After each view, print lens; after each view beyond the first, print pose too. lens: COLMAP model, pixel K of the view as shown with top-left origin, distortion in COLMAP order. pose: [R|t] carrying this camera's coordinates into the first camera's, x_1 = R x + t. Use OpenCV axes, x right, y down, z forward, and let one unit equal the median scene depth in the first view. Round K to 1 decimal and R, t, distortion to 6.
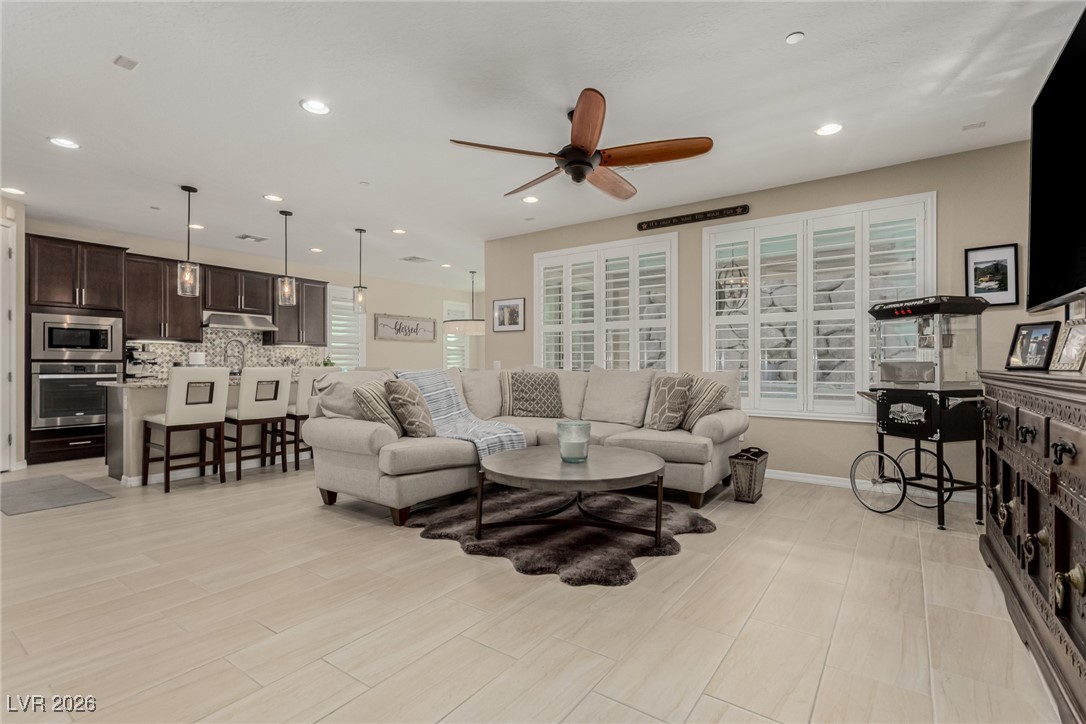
lens RADIAL K [[509.6, 0, 541.1], [0, 509.6, 361.2], [0, 0, 1]] dist [0.008356, 0.001625]
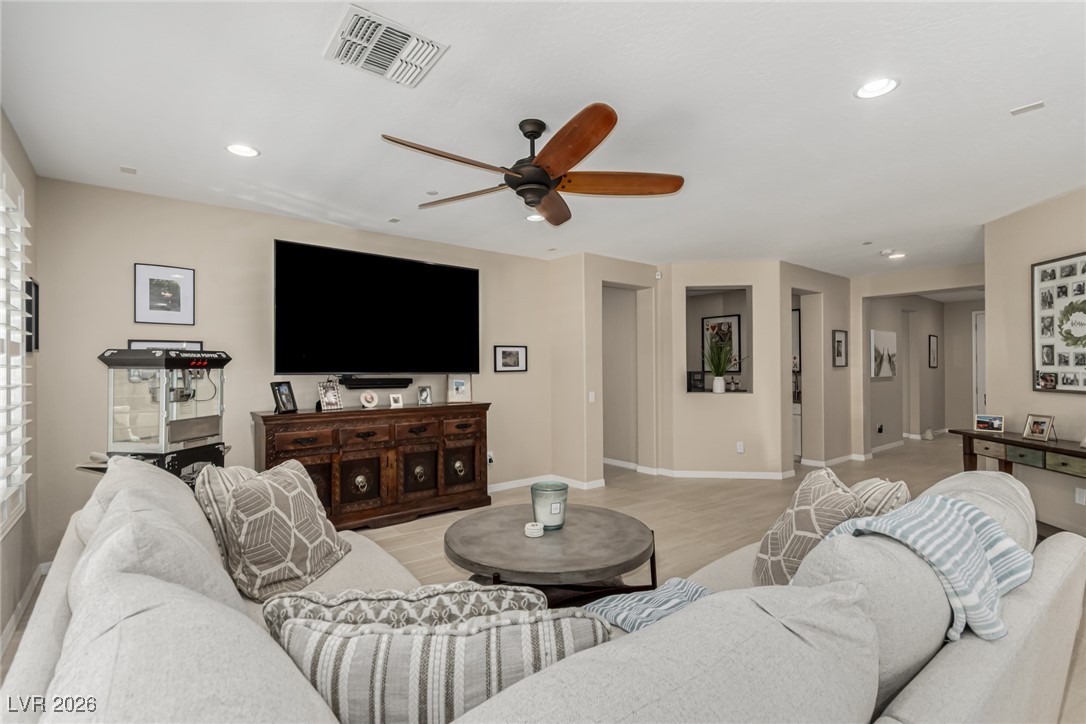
lens RADIAL K [[509.6, 0, 549.6], [0, 509.6, 367.2], [0, 0, 1]] dist [0.008356, 0.001625]
pose [[-0.965393, 0.000108, 0.260798, -0.130252], [-0.001834, 0.999972, -0.007204, -0.078892], [-0.260792, -0.007432, -0.965366, 1.640539]]
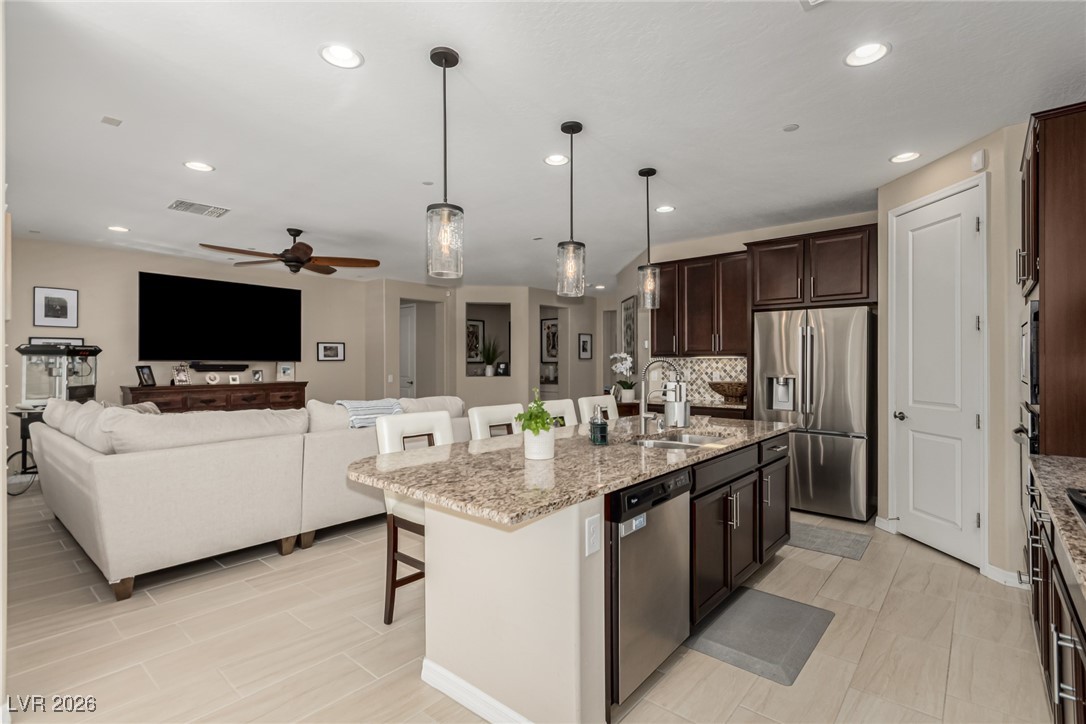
lens RADIAL K [[509.6, 0, 564.8], [0, 509.6, 357.7], [0, 0, 1]] dist [0.008356, 0.001625]
pose [[-0.997979, -0.003060, 0.063465, -0.772000], [-0.003946, 0.999897, -0.013827, -0.062660], [-0.063416, -0.014050, -0.997888, 2.322435]]
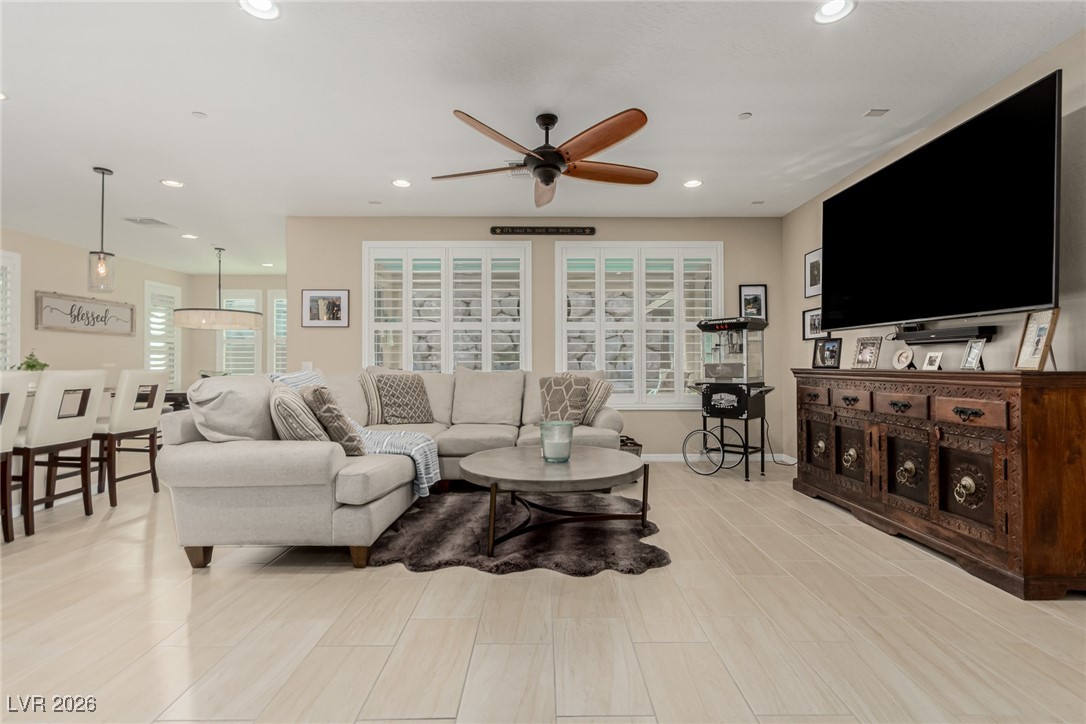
lens RADIAL K [[509.6, 0, 549.7], [0, 509.6, 359.2], [0, 0, 1]] dist [0.008356, 0.001625]
pose [[0.811695, 0.005582, 0.584054, -0.442005], [-0.001204, 0.999968, -0.007884, 0.002056], [-0.584080, 0.005696, 0.811676, 0.154628]]
